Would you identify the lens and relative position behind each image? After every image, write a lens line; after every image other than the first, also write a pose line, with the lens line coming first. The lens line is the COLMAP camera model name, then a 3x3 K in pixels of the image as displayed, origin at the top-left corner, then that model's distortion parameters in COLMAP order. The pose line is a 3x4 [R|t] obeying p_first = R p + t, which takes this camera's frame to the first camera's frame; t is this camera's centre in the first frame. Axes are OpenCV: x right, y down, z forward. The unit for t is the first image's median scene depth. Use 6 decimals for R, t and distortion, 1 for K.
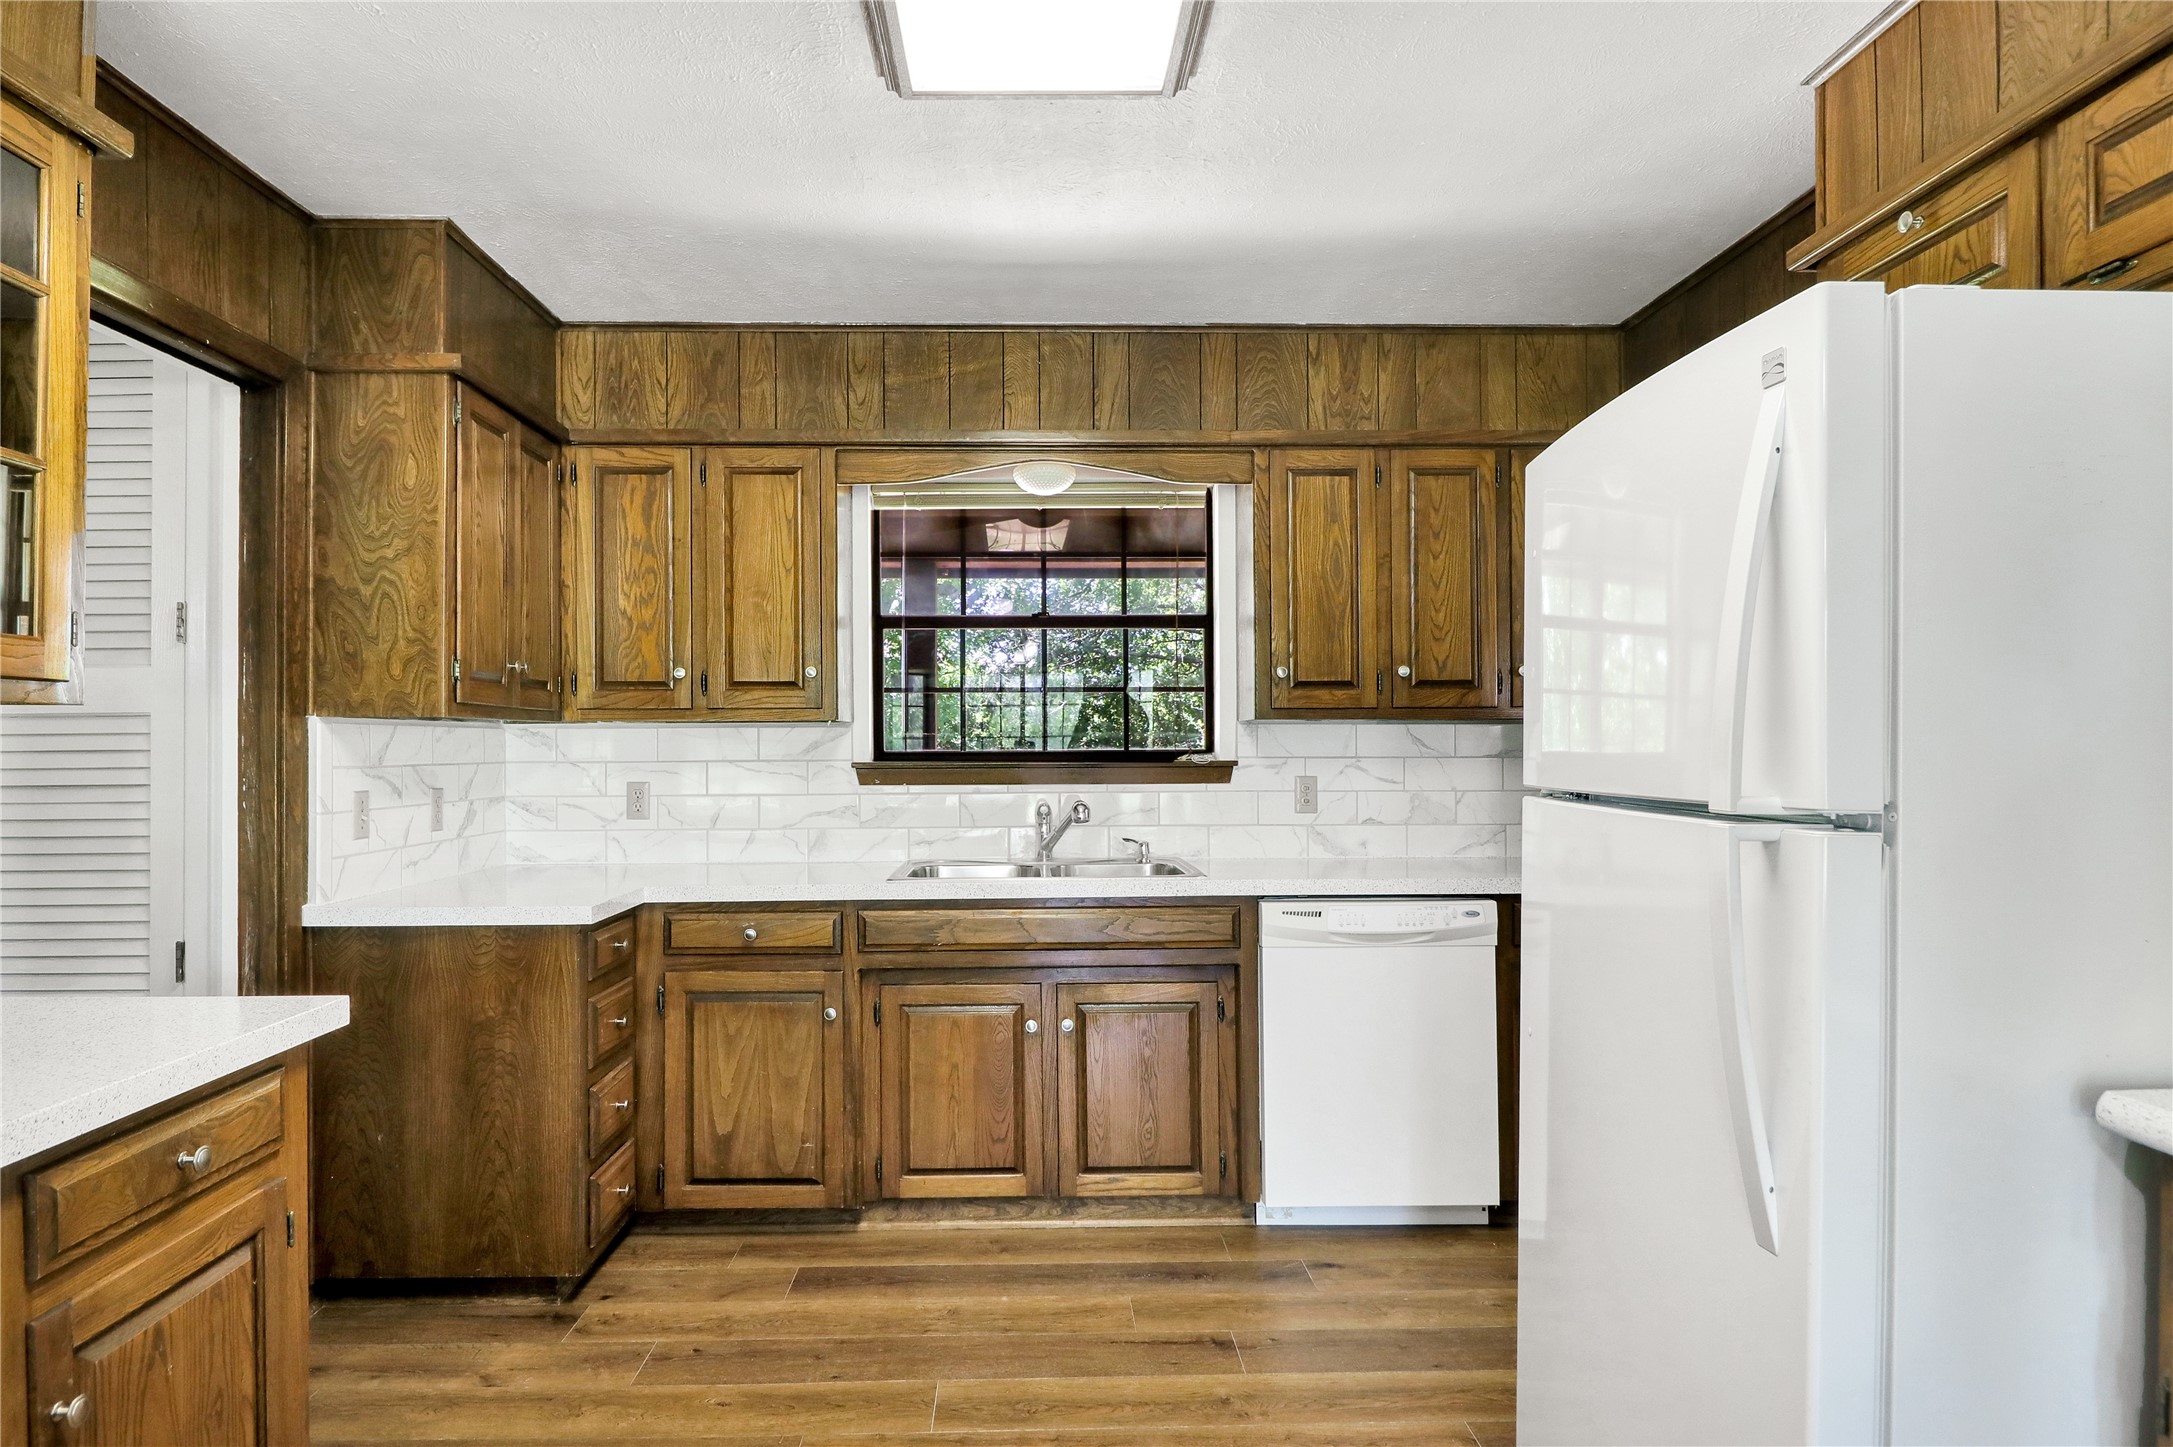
lens RADIAL K [[1223.2, 0, 1045.0], [0, 1223.2, 733.2], [0, 0, 1]] dist [0.001761, -0.001103]
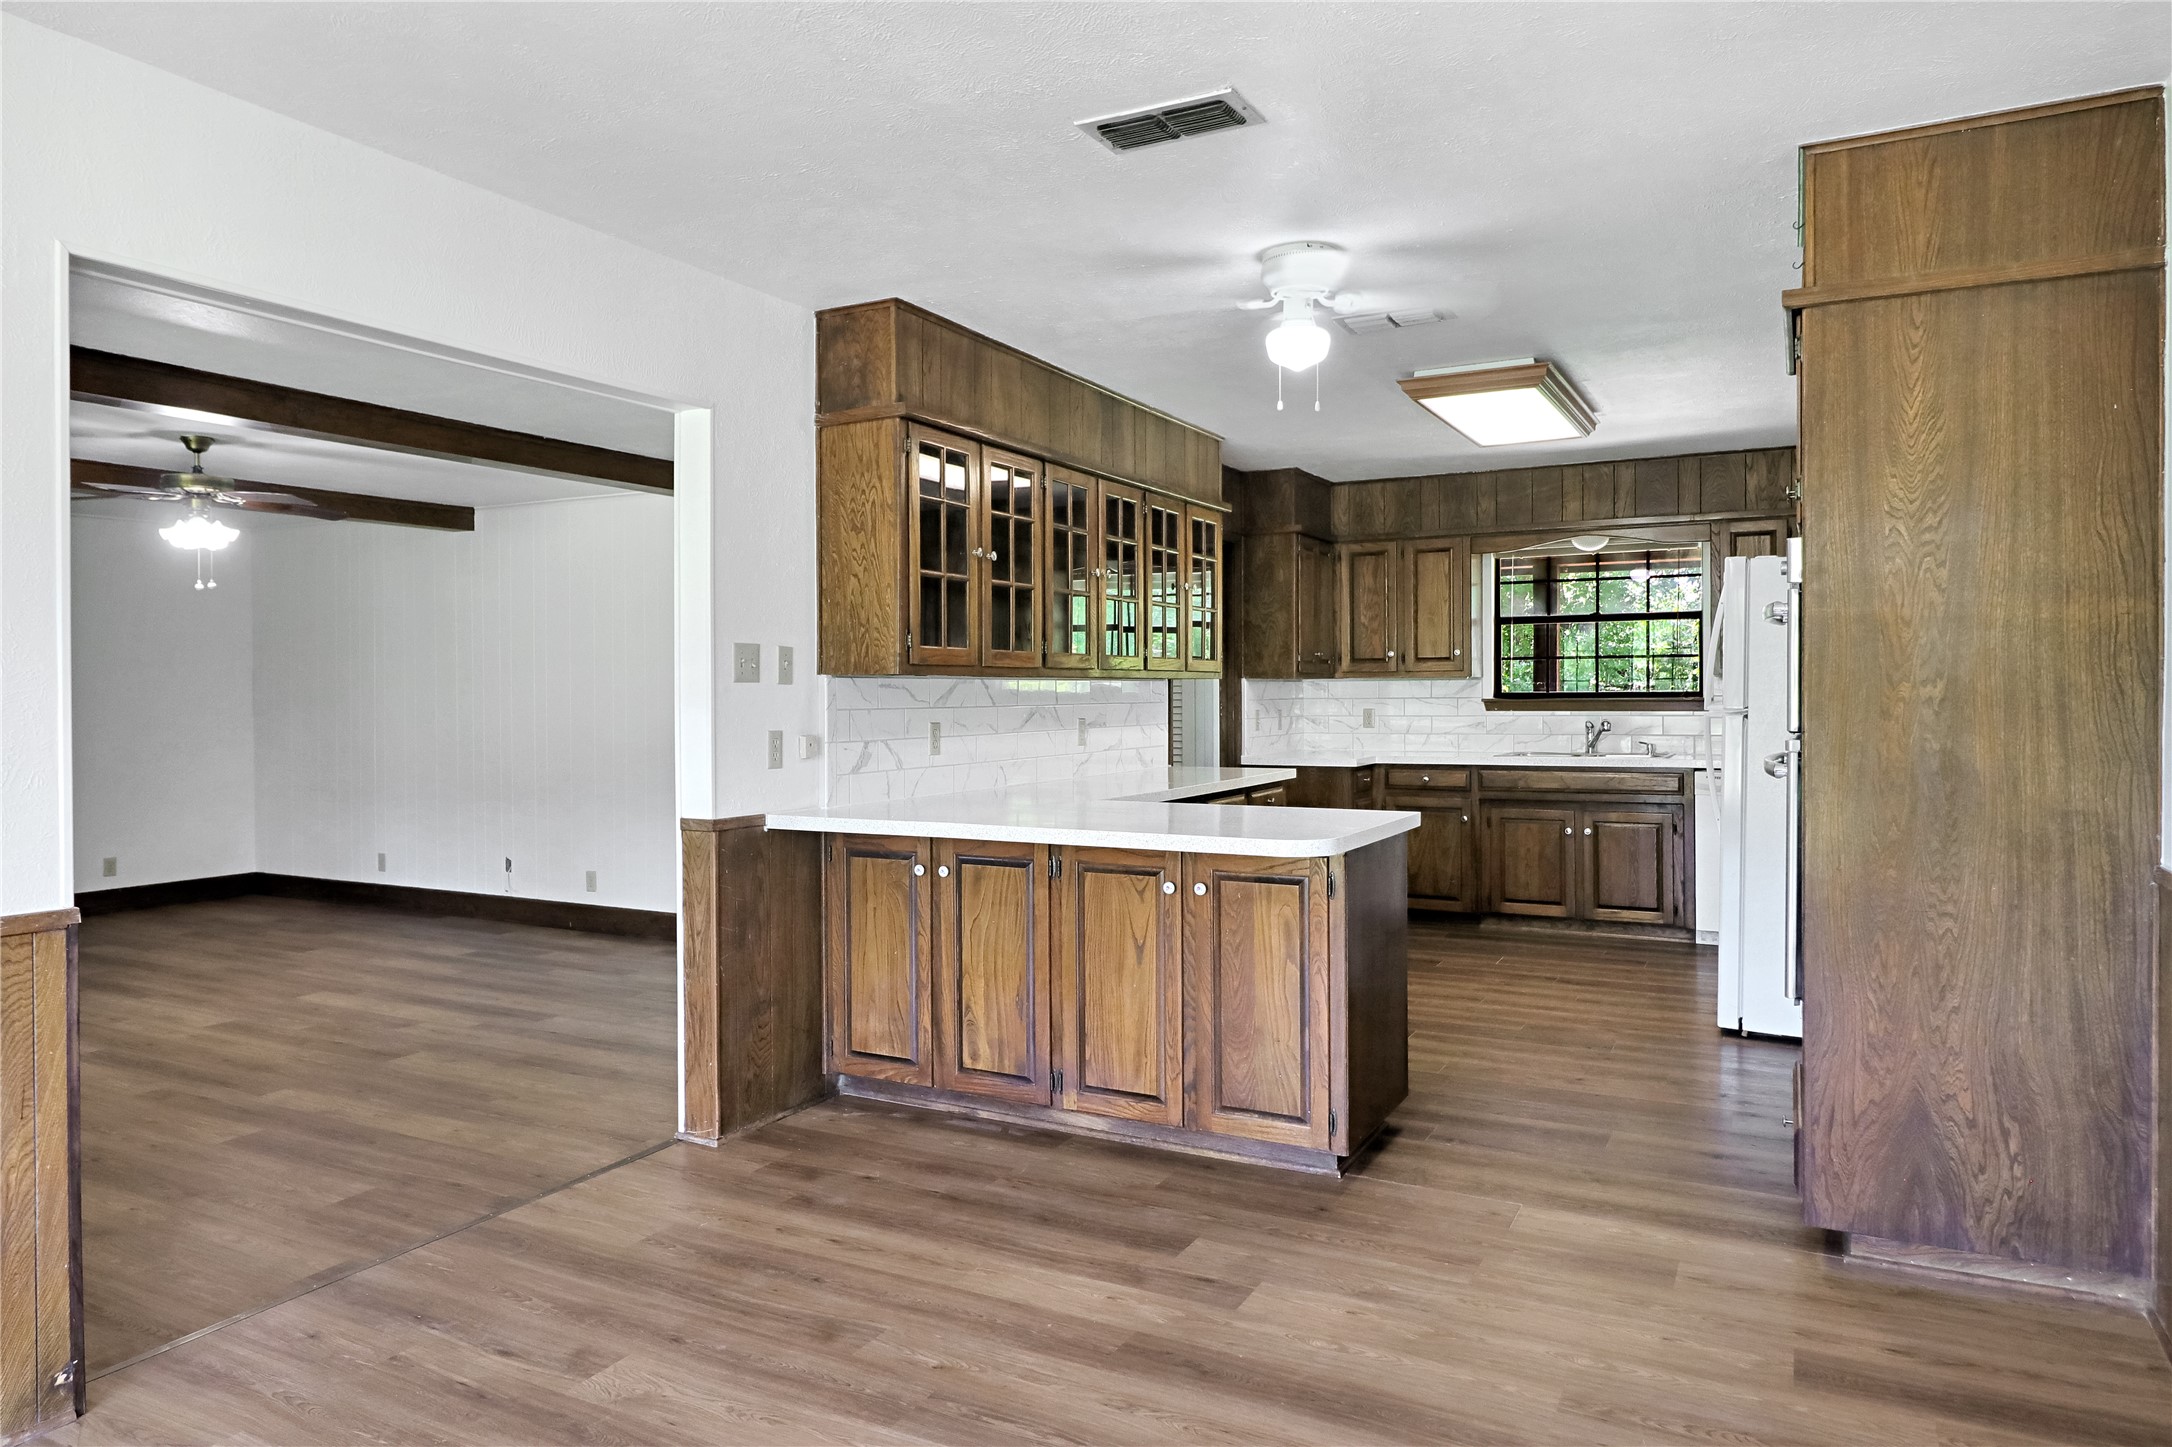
lens RADIAL K [[1413.6, 0, 1045.1], [0, 1413.6, 711.1], [0, 0, 1]] dist [0.006883, -0.005005]
pose [[0.872070, 0.004833, -0.489357, 0.339006], [0.008022, 0.999676, 0.024170, -0.015758], [0.489315, -0.025004, 0.871748, -1.290221]]
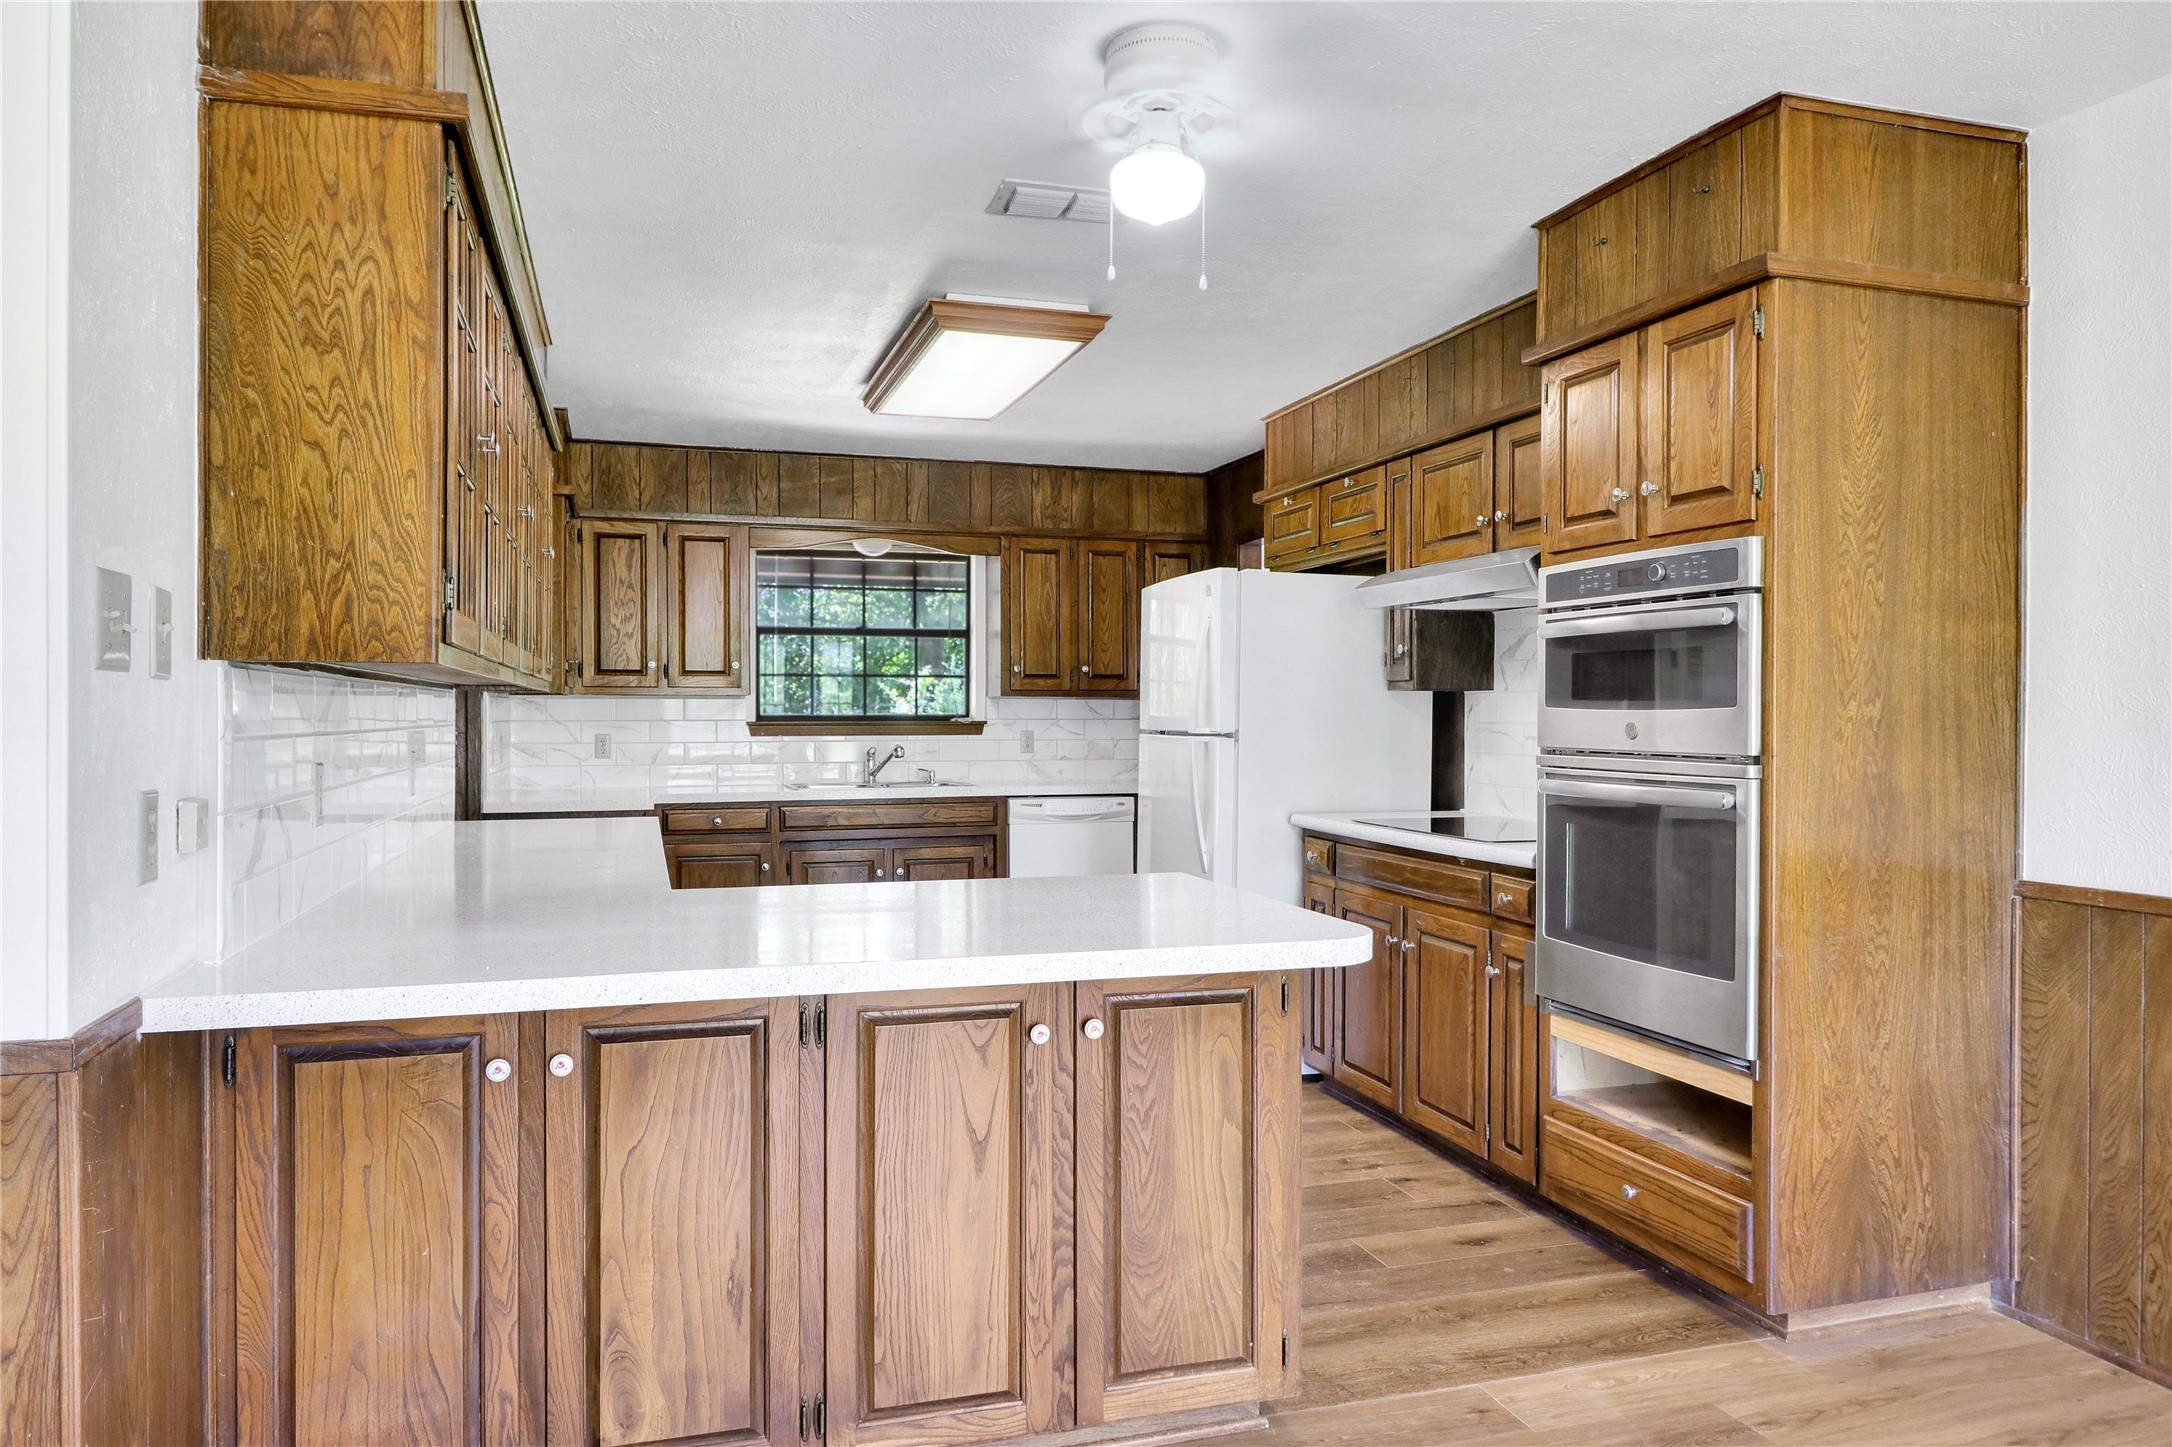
lens RADIAL K [[1413.6, 0, 1082.0], [0, 1413.6, 723.7], [0, 0, 1]] dist [0.006883, -0.005005]
pose [[0.957843, 0.001503, 0.287288, -0.286379], [-0.006338, 0.999853, 0.015903, -0.005272], [-0.287222, -0.017053, 0.957712, -0.917100]]
